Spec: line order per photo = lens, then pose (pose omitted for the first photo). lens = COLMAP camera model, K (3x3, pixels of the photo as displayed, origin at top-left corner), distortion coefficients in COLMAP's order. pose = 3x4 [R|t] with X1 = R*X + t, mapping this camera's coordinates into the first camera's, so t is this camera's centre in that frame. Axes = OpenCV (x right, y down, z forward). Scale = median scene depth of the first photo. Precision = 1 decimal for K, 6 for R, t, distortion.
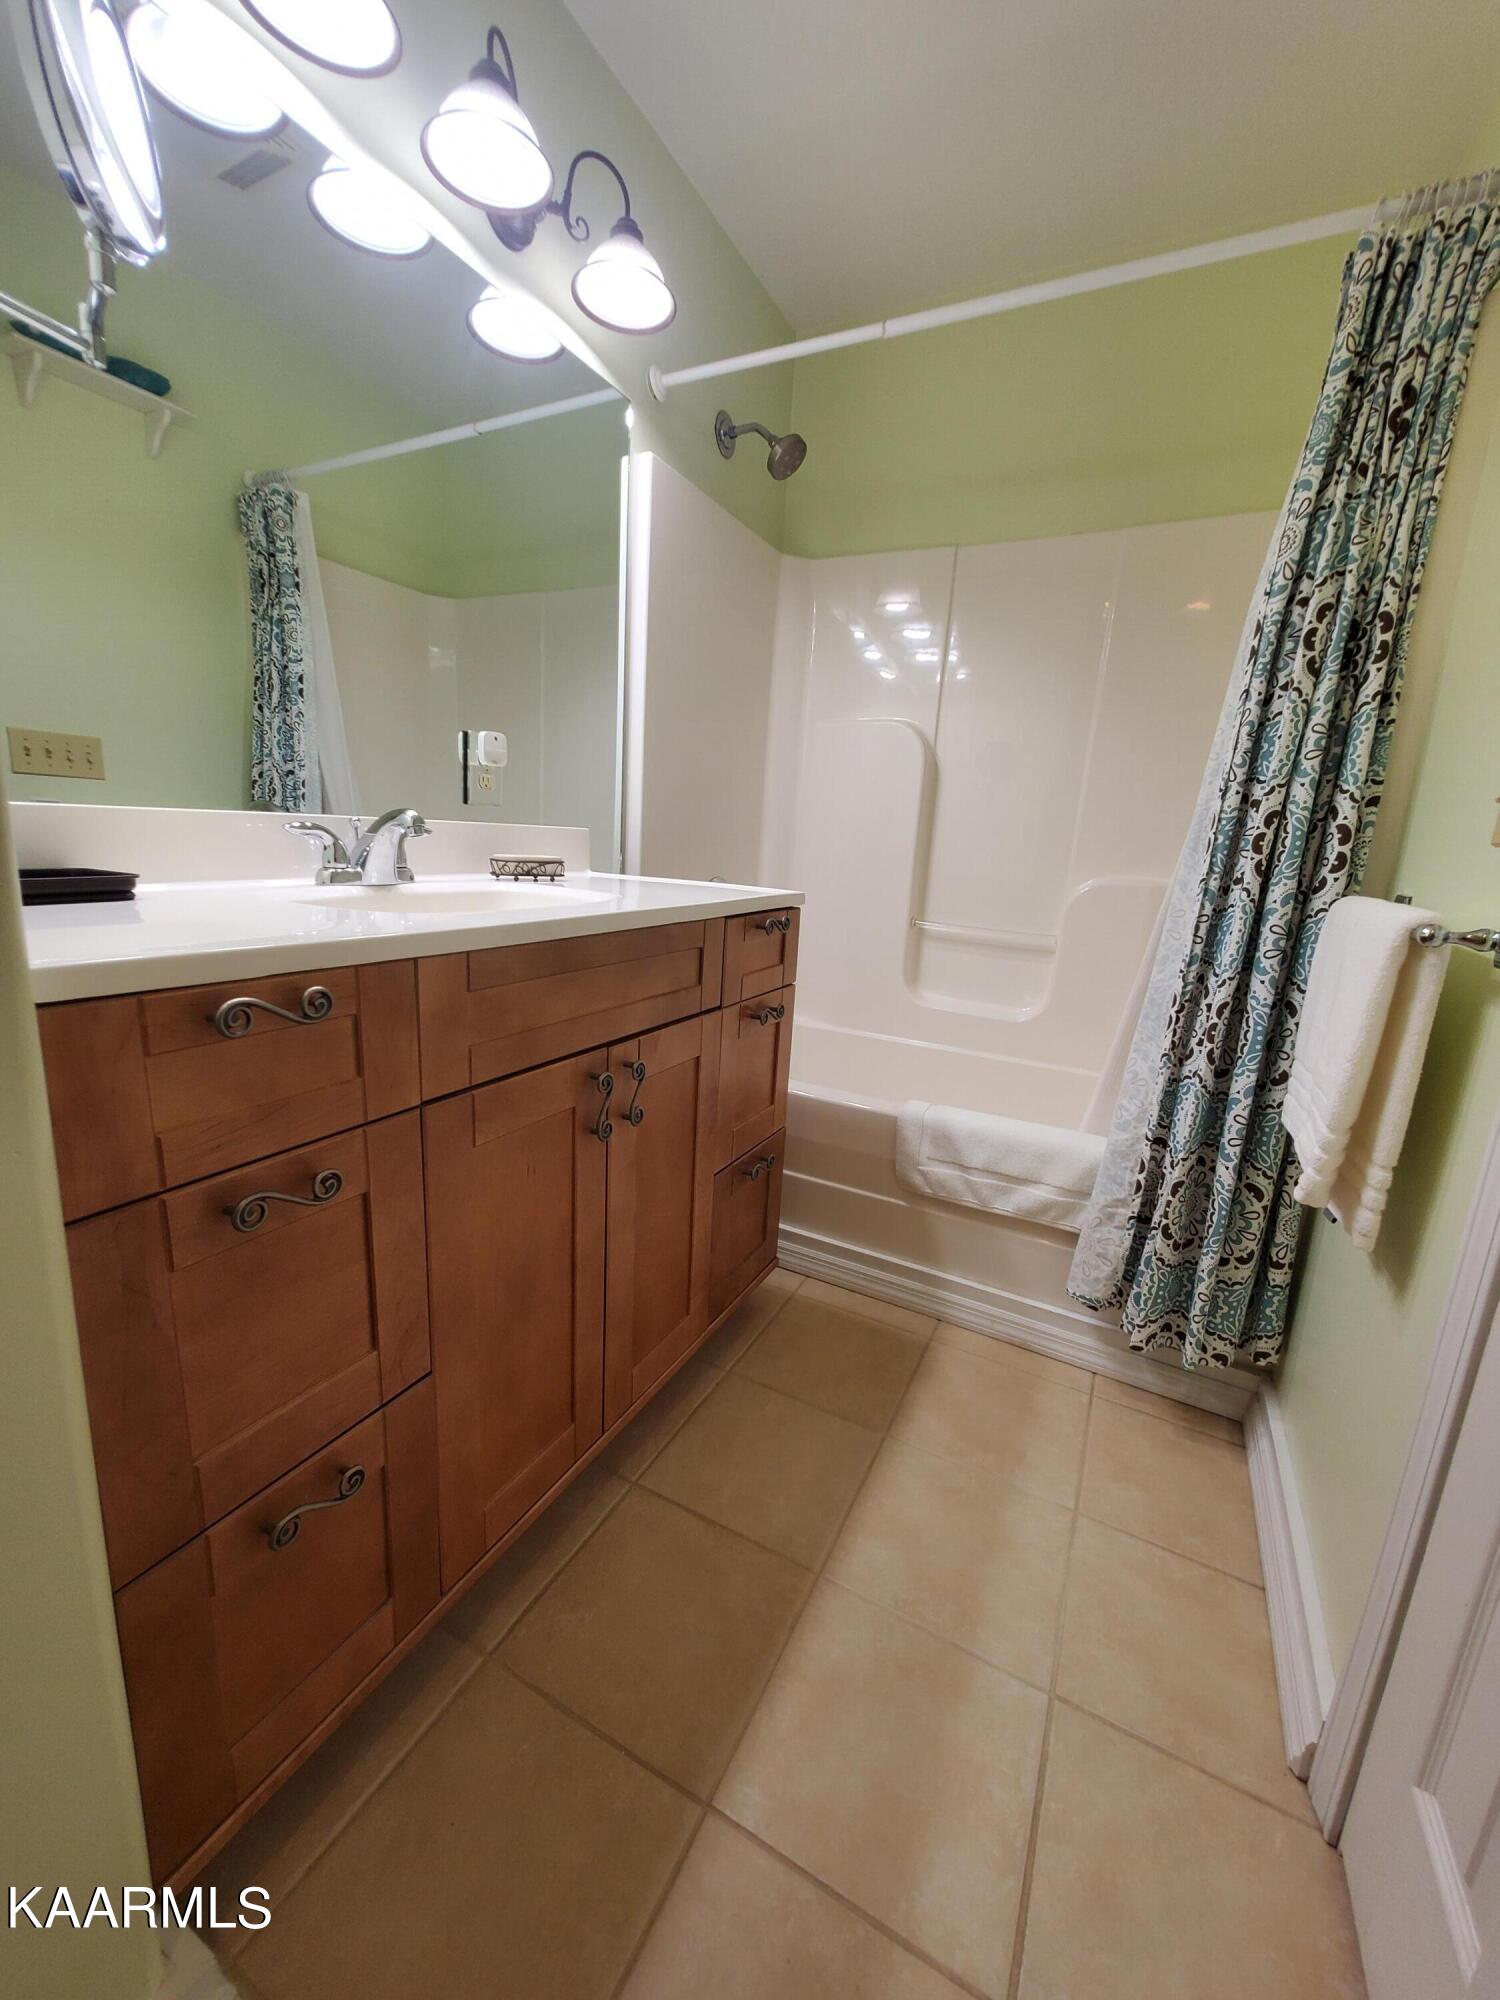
lens RADIAL K [[791.0, 0, 749.9], [0, 791.0, 1010.2], [0, 0, 1]] dist [-0.001984, -0.000083]
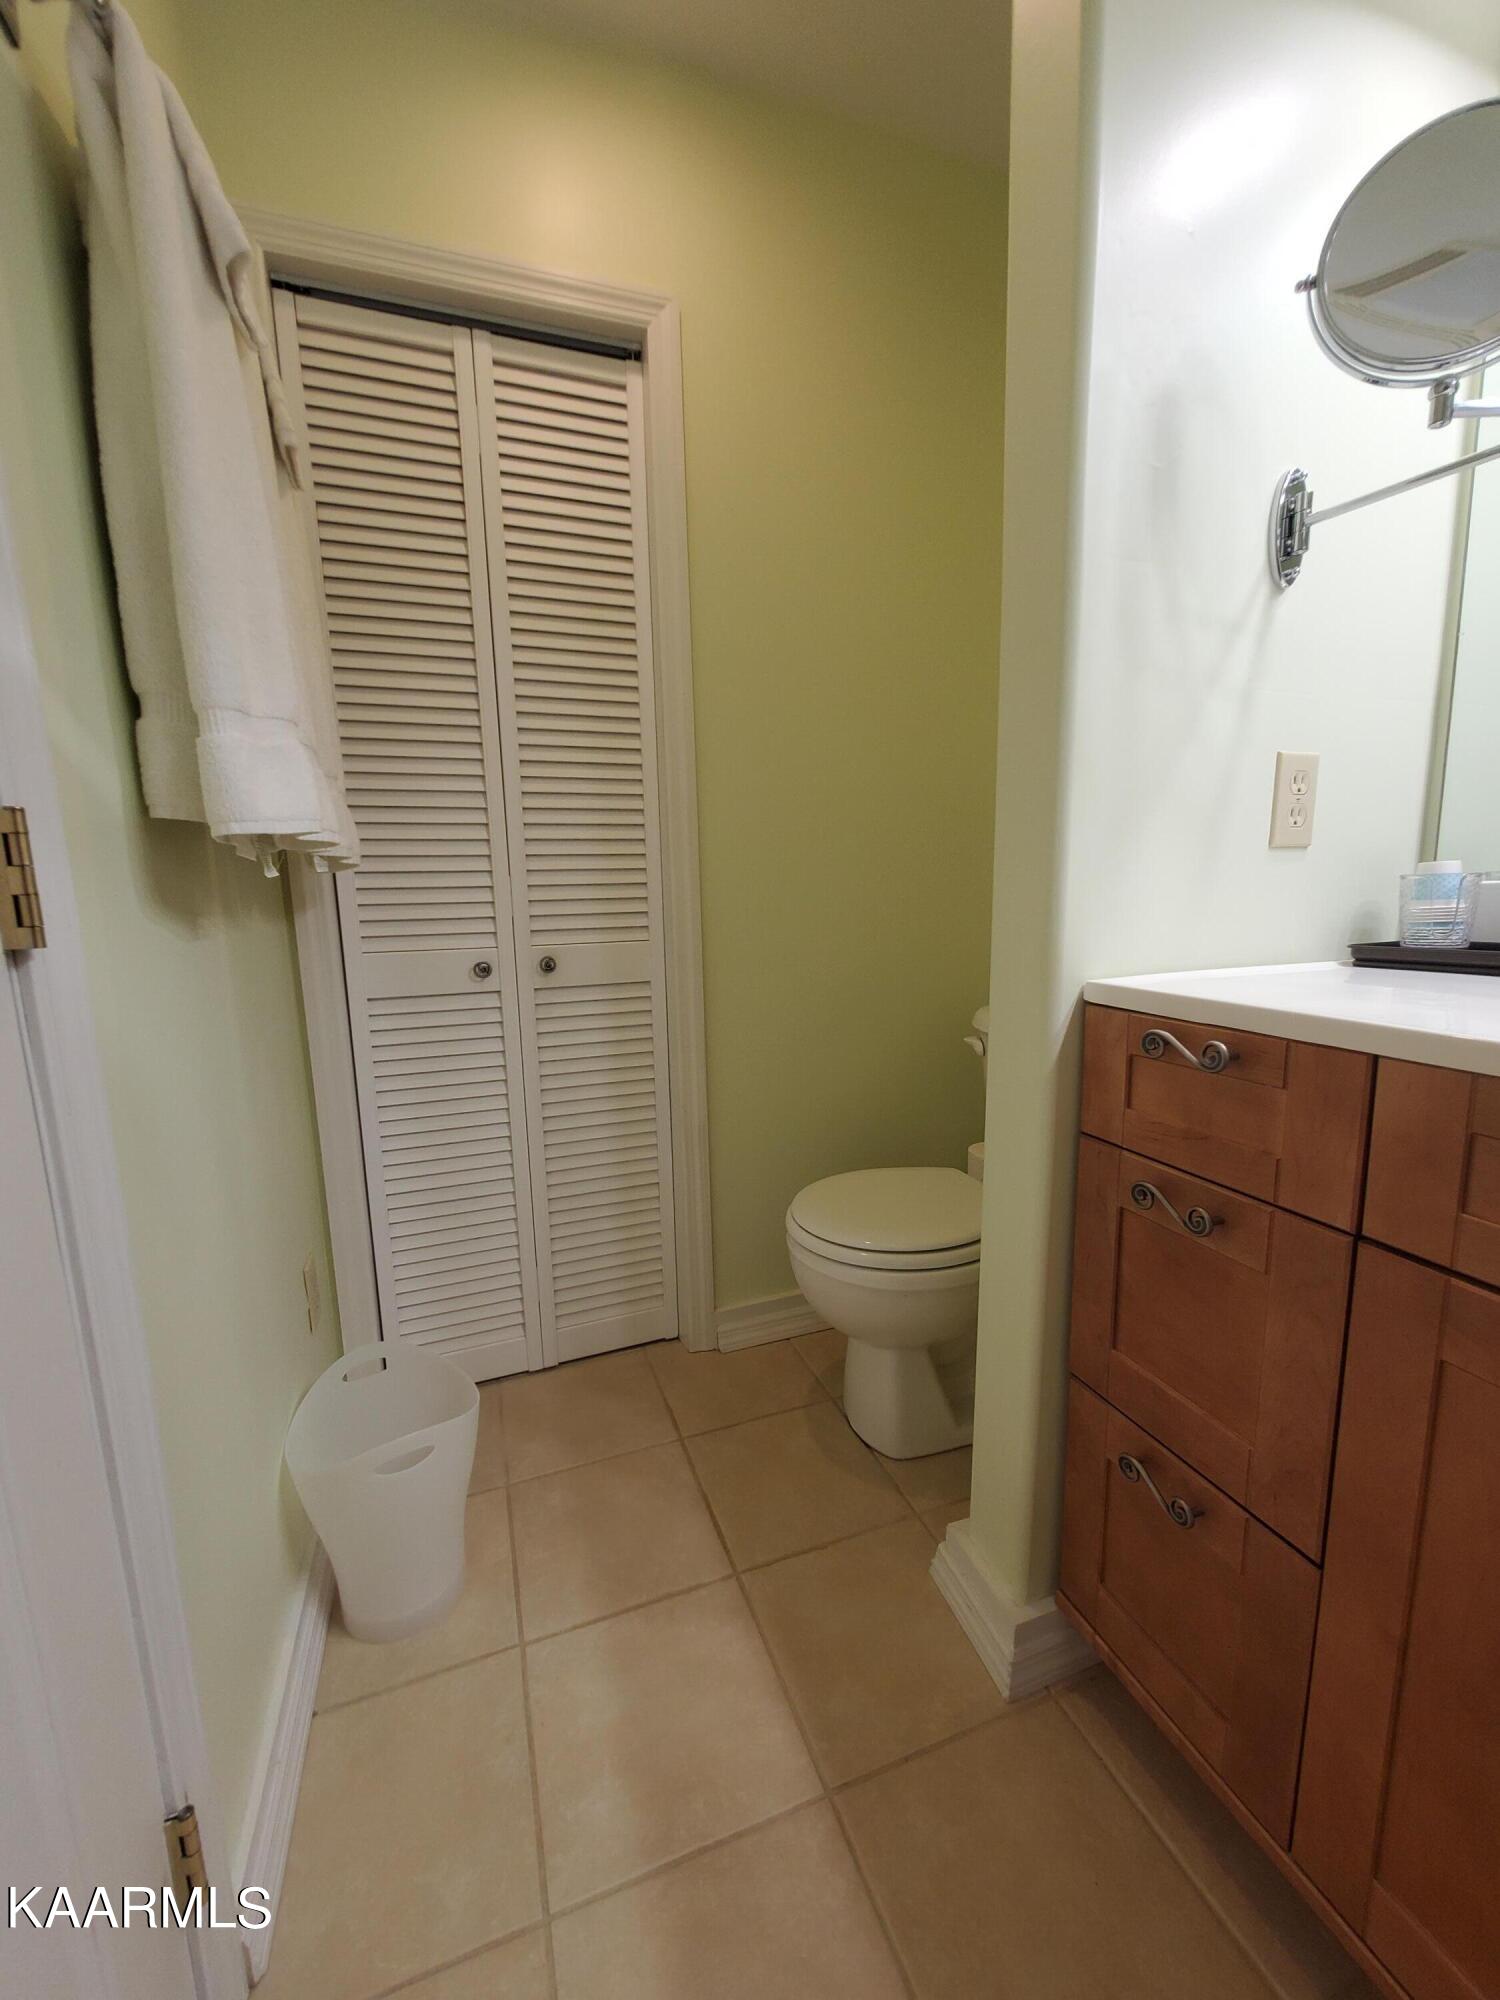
lens RADIAL K [[791.0, 0, 749.2], [0, 791.0, 1005.7], [0, 0, 1]] dist [-0.001984, -0.000083]
pose [[-0.667501, 0.081000, -0.740190, 0.722933], [-0.173198, 0.949911, 0.260139, -0.261045], [0.724186, 0.301843, -0.620037, 1.305733]]
